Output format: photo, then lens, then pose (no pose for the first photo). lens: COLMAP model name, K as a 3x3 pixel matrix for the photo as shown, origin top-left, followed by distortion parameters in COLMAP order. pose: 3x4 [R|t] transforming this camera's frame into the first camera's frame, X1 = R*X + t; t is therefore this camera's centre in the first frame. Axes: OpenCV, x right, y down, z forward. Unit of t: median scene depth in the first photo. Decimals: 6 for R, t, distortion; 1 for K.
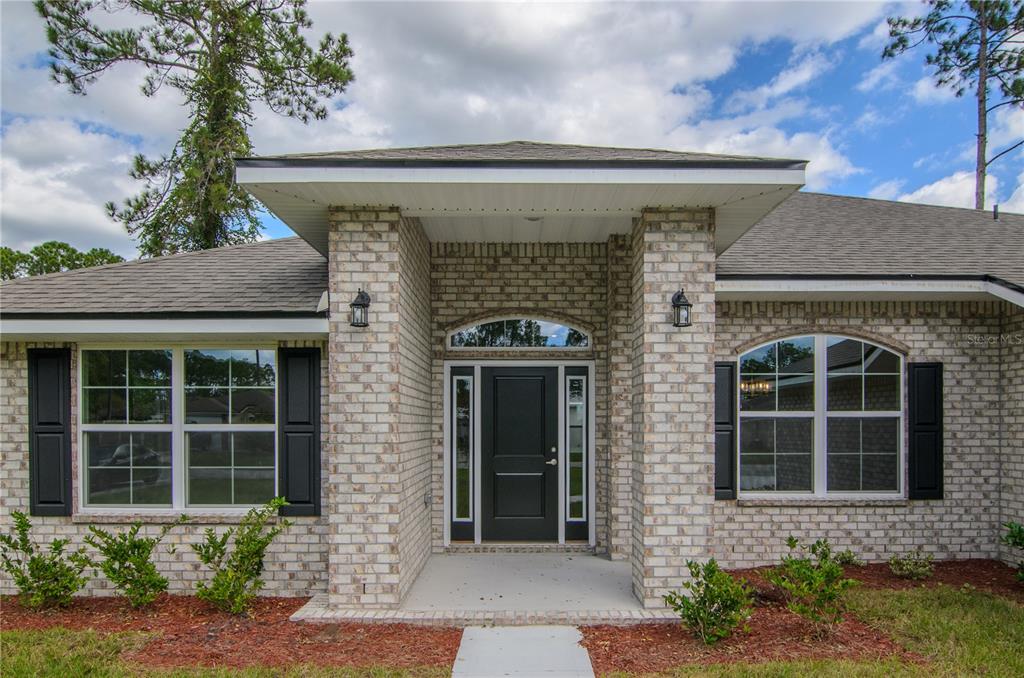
lens RADIAL K [[649.5, 0, 513.9], [0, 649.5, 428.1], [0, 0, 1]] dist [-0.002440, -0.001730]
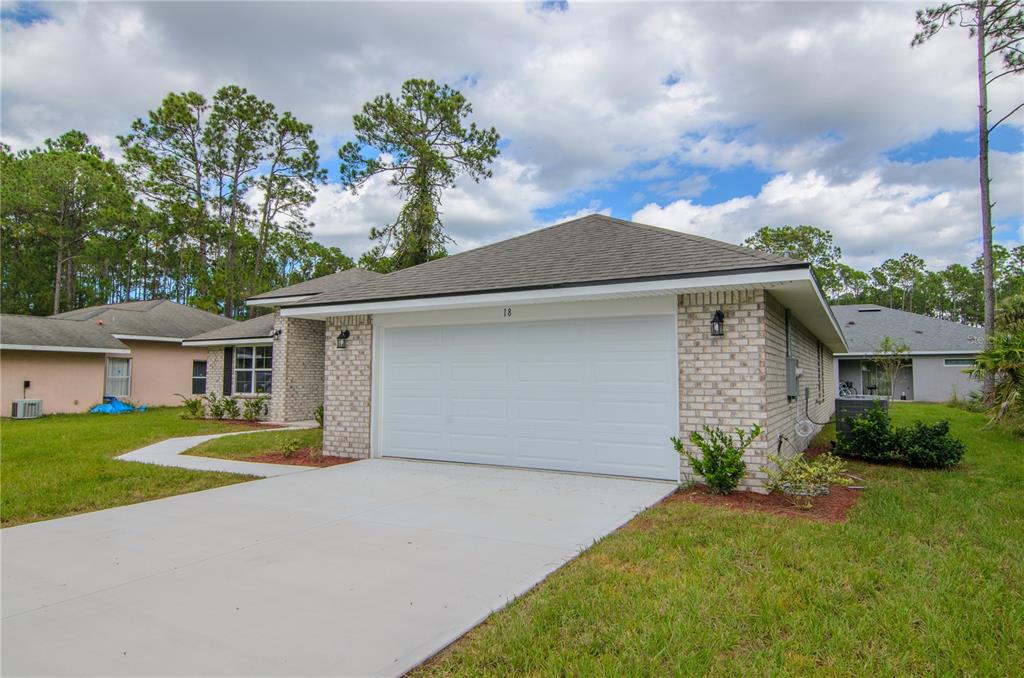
lens RADIAL K [[612.8, 0, 512.0], [0, 612.8, 339.0], [0, 0, 1]] dist [-0.000007, -0.001001]
pose [[0.870054, -0.028621, -0.492125, 1.860786], [-0.004561, 0.997803, -0.066093, 0.036776], [0.492936, 0.059749, 0.868012, -0.925052]]
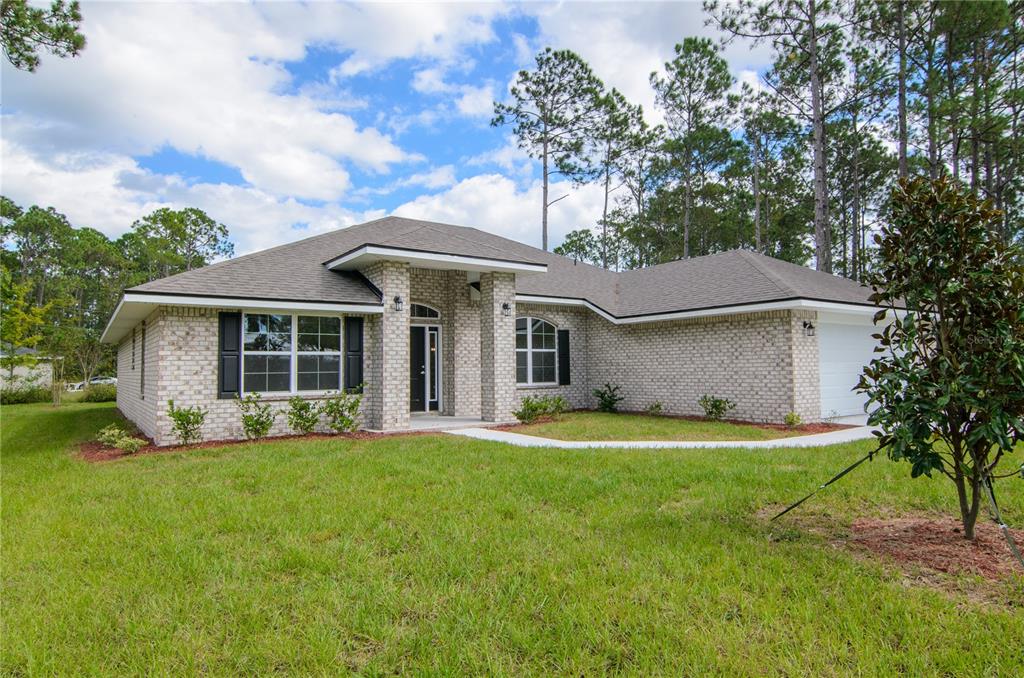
lens RADIAL K [[644.5, 0, 512.0], [0, 644.5, 339.0], [0, 0, 1]] dist [-0.002327, -0.001983]
pose [[0.814743, 0.018459, 0.579529, -0.963022], [0.013738, 0.998598, -0.051121, 0.057761], [-0.579660, 0.049613, 0.813347, -0.899199]]
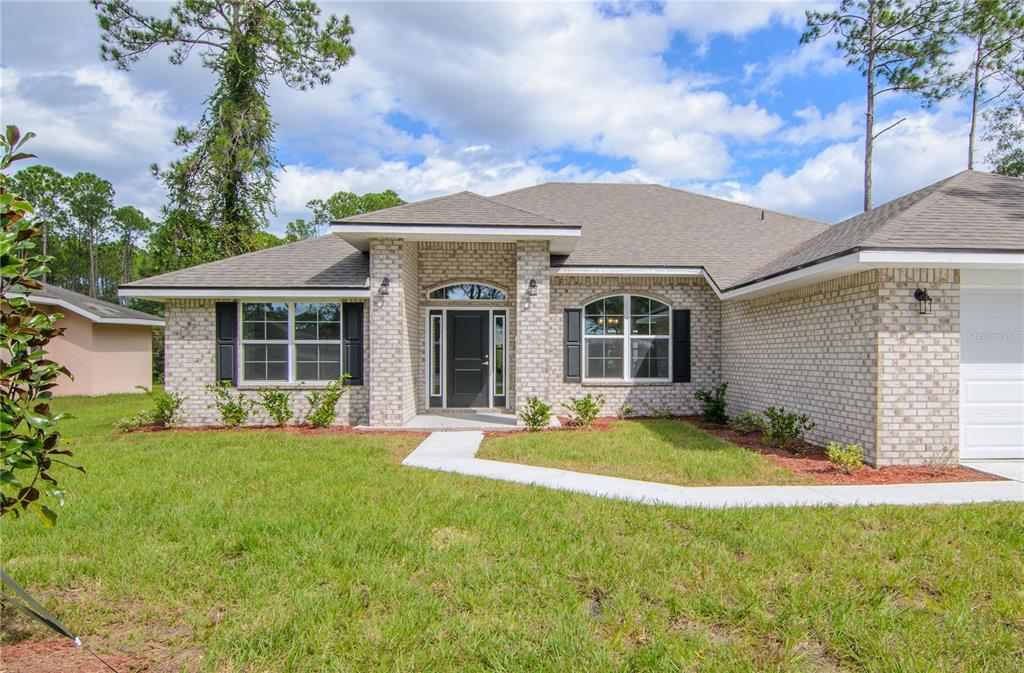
lens RADIAL K [[688.7, 0, 544.4], [0, 688.7, 360.4], [0, 0, 1]] dist [-0.003549, -0.005472]
pose [[0.998825, 0.001717, 0.048442, 0.137439], [-0.001954, 0.999986, 0.004856, 0.038017], [-0.048433, -0.004945, 0.998814, -0.987373]]
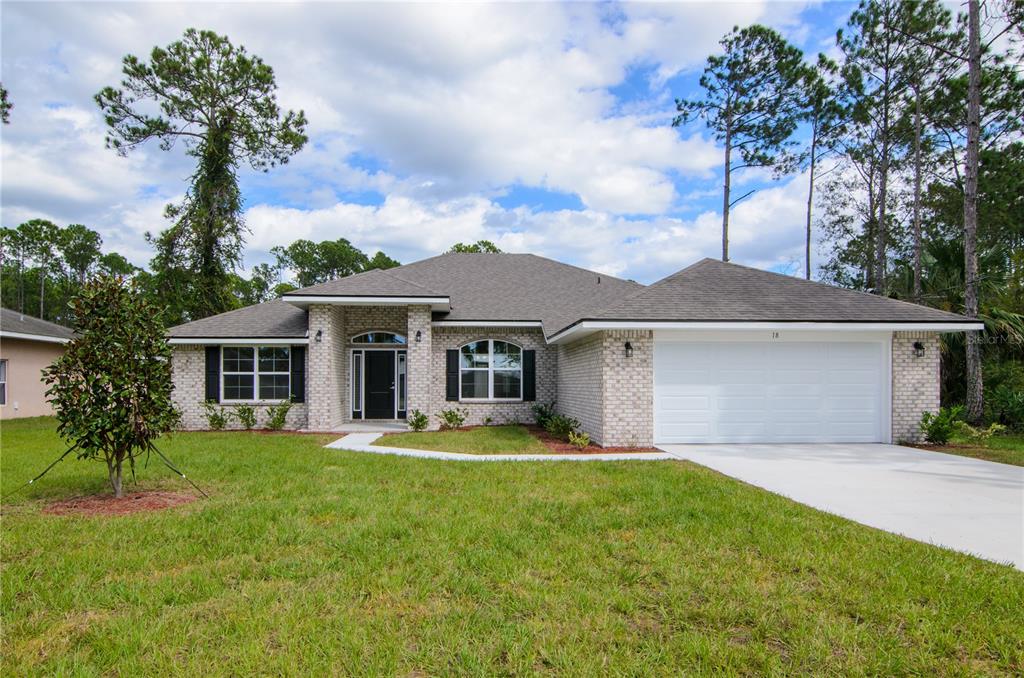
lens RADIAL K [[639.6, 0, 485.5], [0, 639.6, 376.2], [0, 0, 1]] dist [-0.007122, -0.002769]
pose [[0.999119, 0.001167, 0.041962, 0.342530], [-0.000569, 0.999898, -0.014250, 0.045707], [-0.041974, 0.014214, 0.999018, -1.650831]]
